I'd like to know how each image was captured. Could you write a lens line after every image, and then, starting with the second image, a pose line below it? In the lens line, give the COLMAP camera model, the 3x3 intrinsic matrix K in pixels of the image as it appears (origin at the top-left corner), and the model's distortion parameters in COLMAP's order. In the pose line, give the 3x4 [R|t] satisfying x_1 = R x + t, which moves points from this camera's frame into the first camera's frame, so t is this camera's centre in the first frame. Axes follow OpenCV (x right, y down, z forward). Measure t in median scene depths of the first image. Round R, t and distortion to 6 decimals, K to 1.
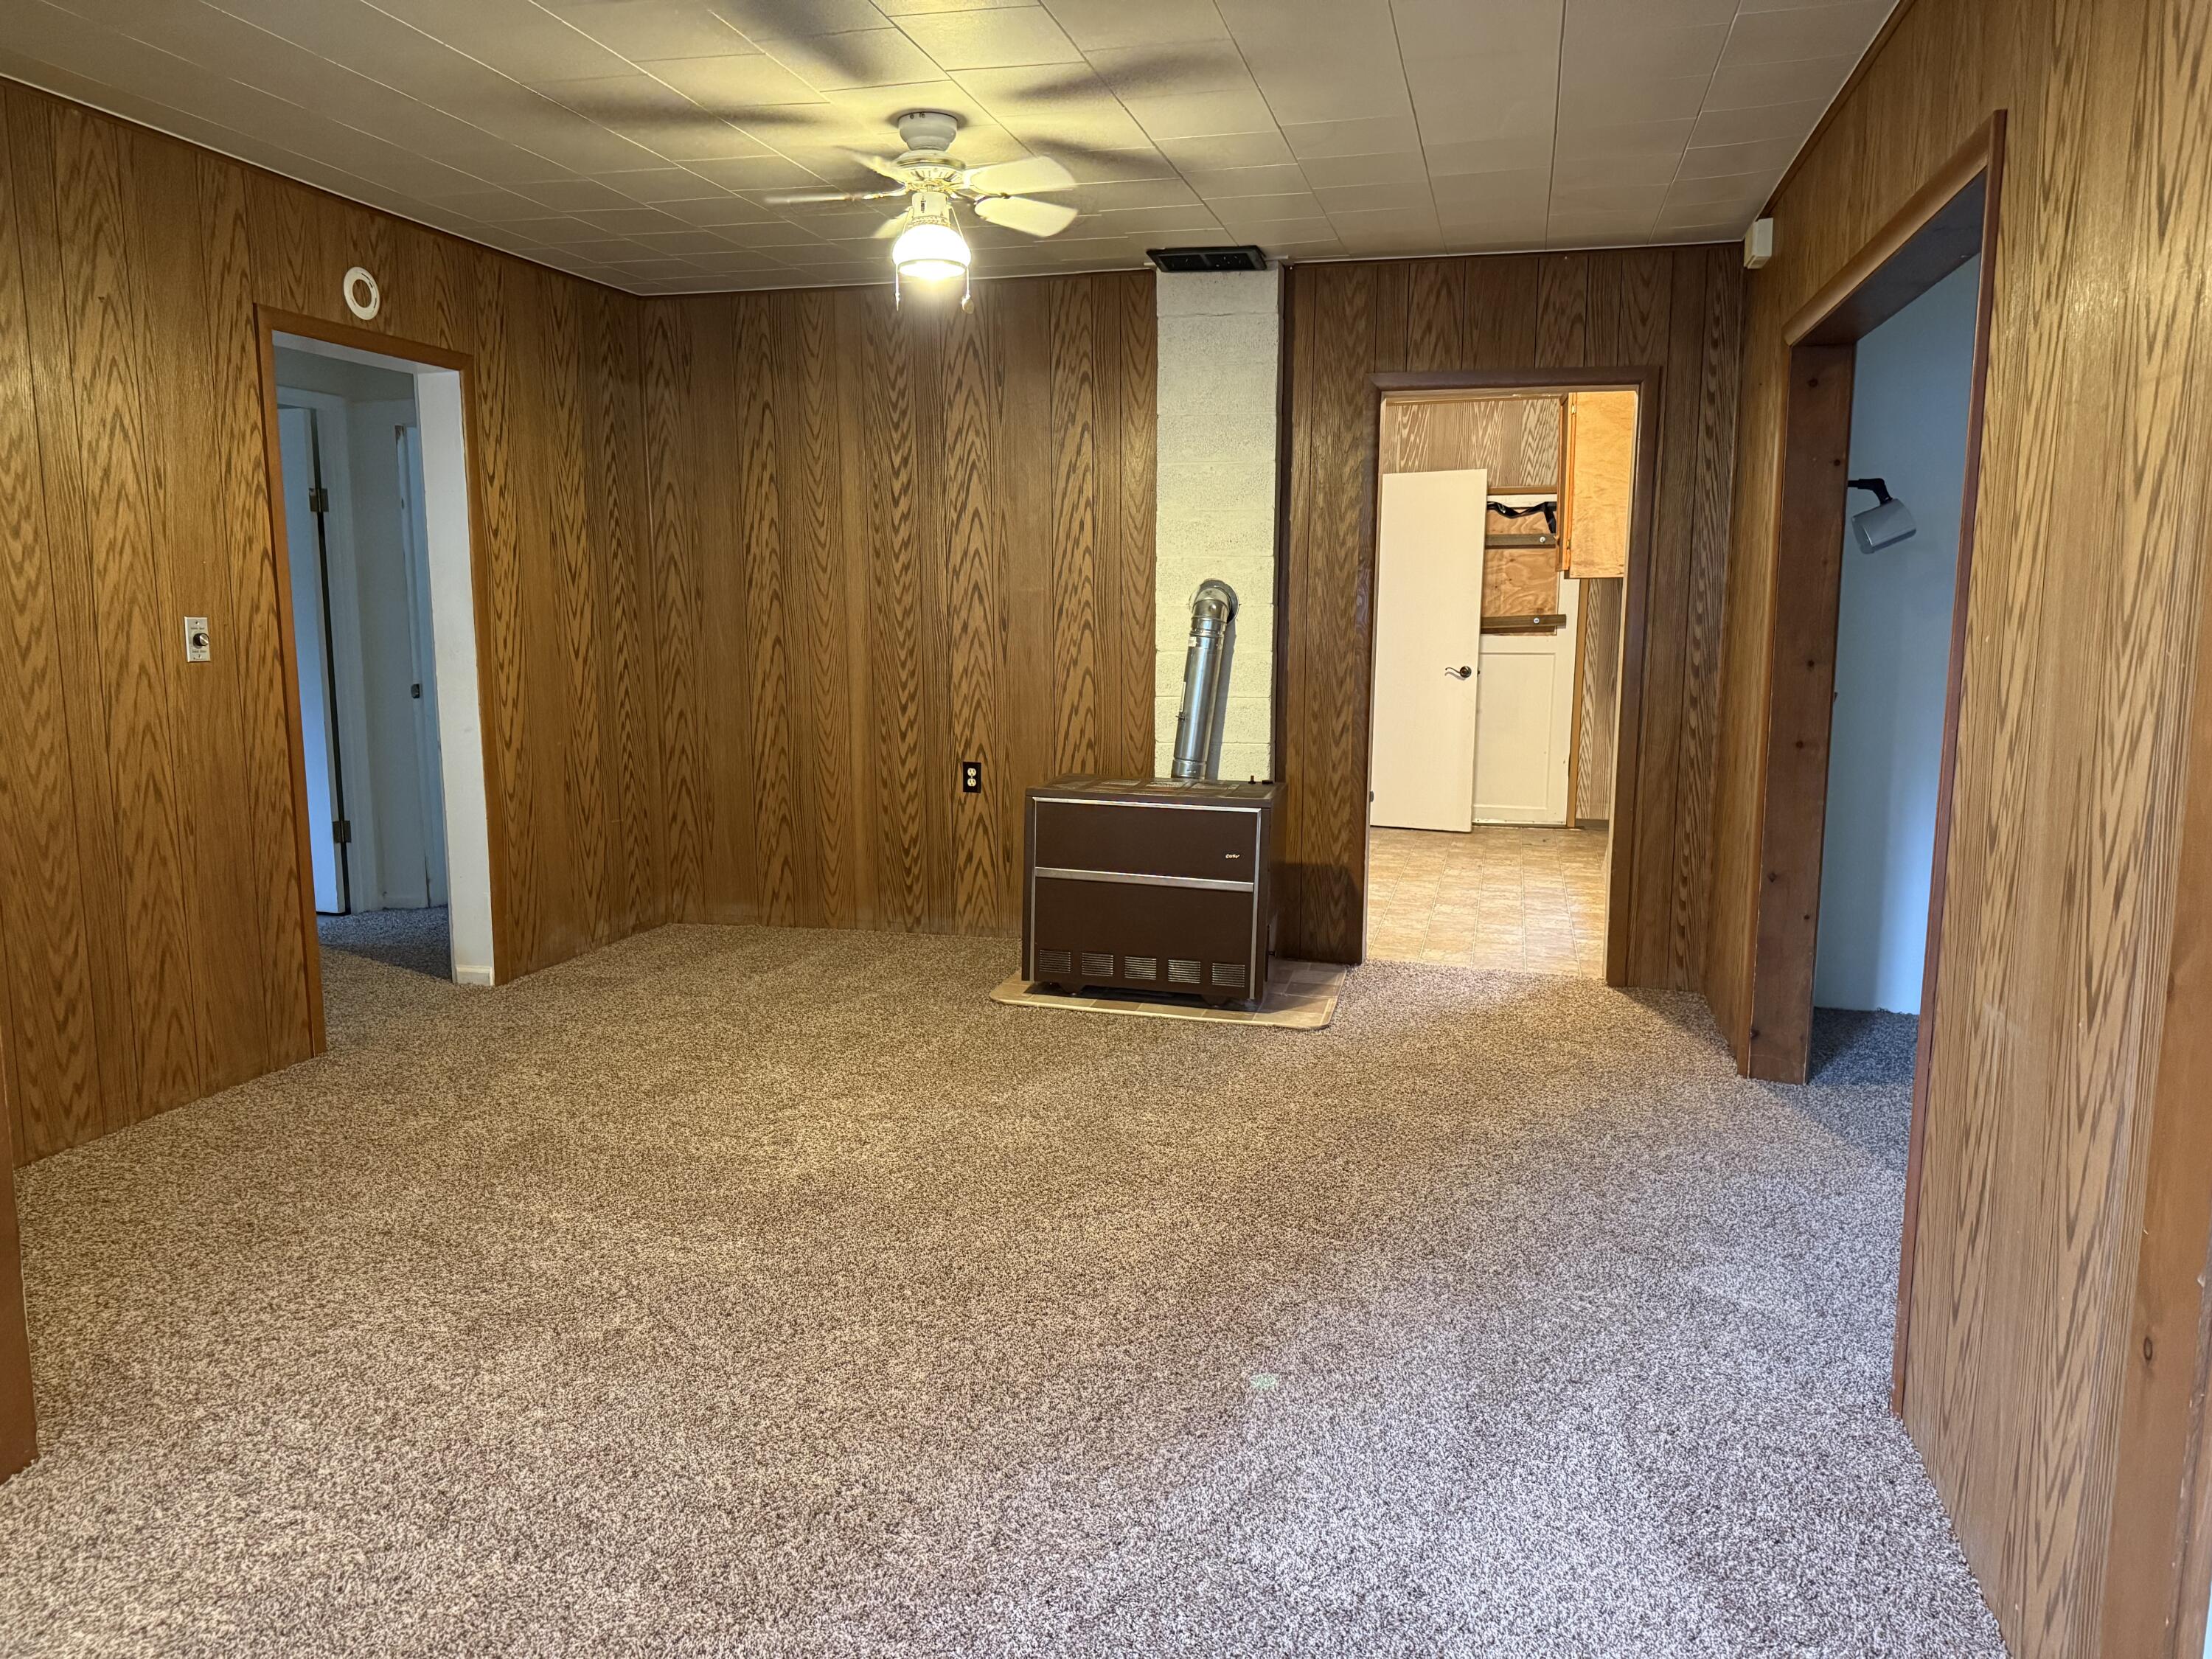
lens RADIAL K [[1547.2, 0, 1092.0], [0, 1547.2, 848.4], [0, 0, 1]] dist [0.058790, -0.059881]
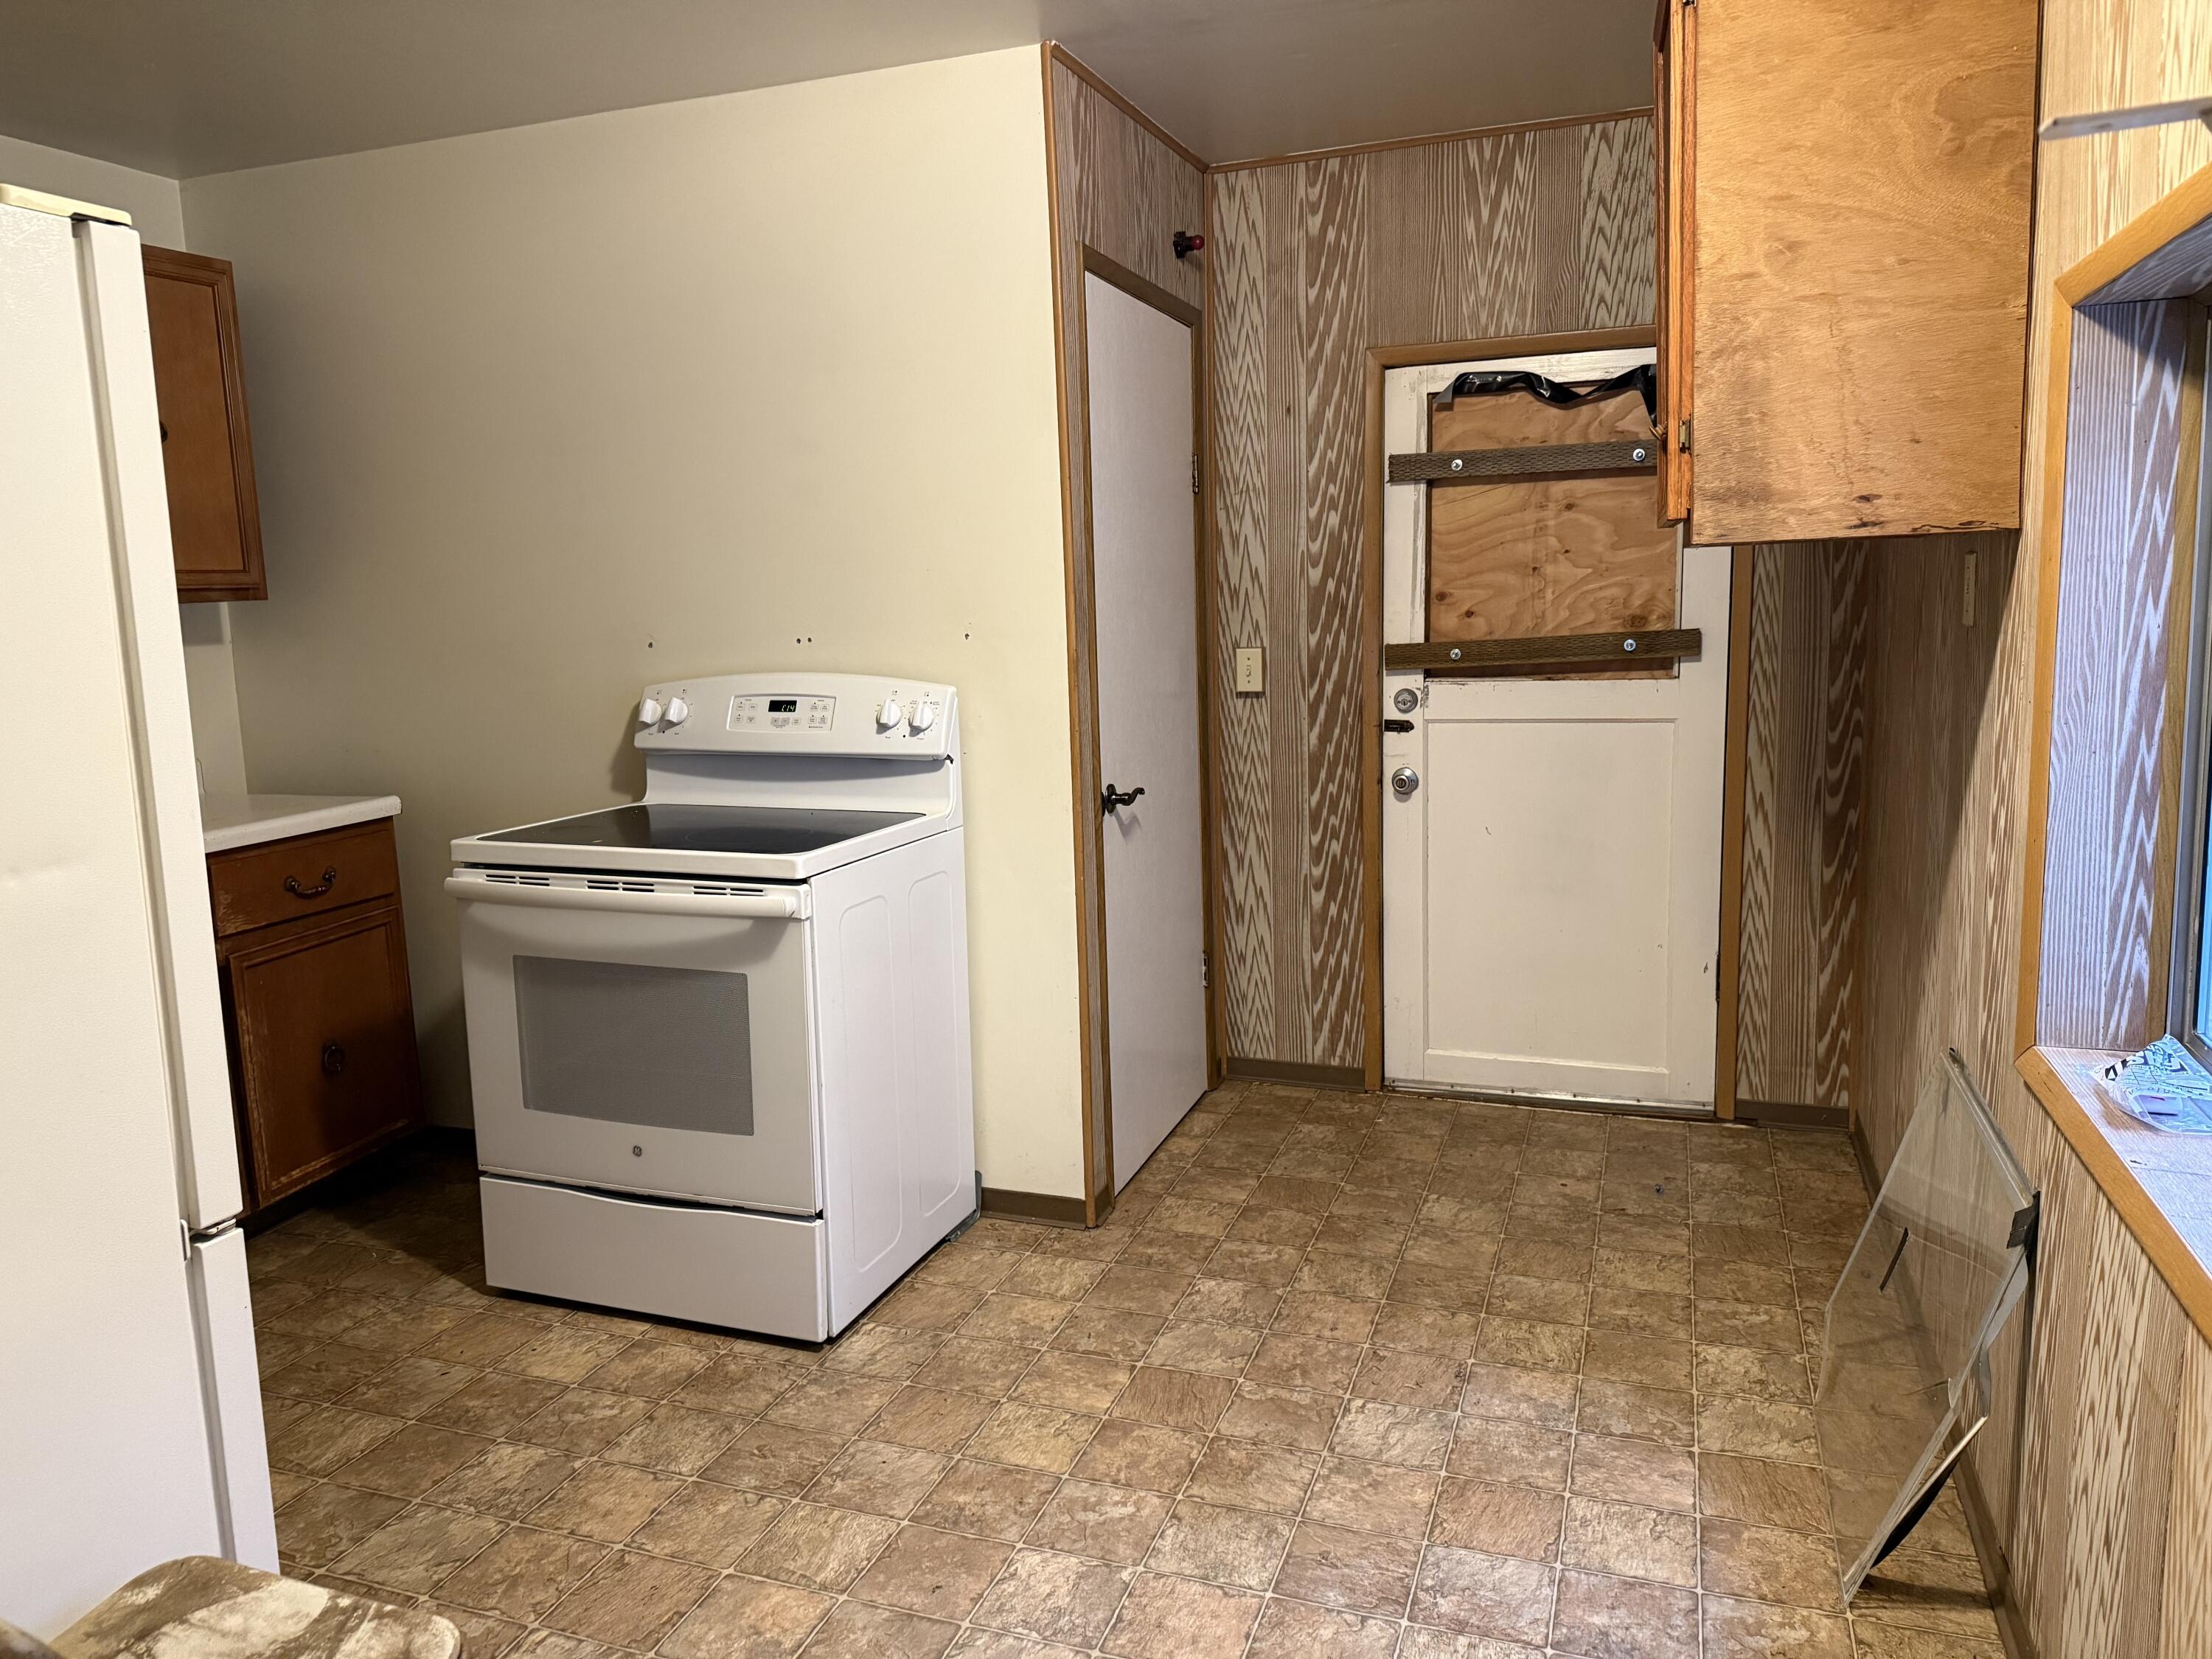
lens RADIAL K [[1547.2, 0, 1113.1], [0, 1547.2, 812.3], [0, 0, 1]] dist [0.058790, -0.059881]
pose [[0.996311, -0.017969, -0.083911, 0.180047], [0.017101, 0.999793, -0.011048, -0.098361], [0.084092, 0.009573, 0.996412, 0.563833]]
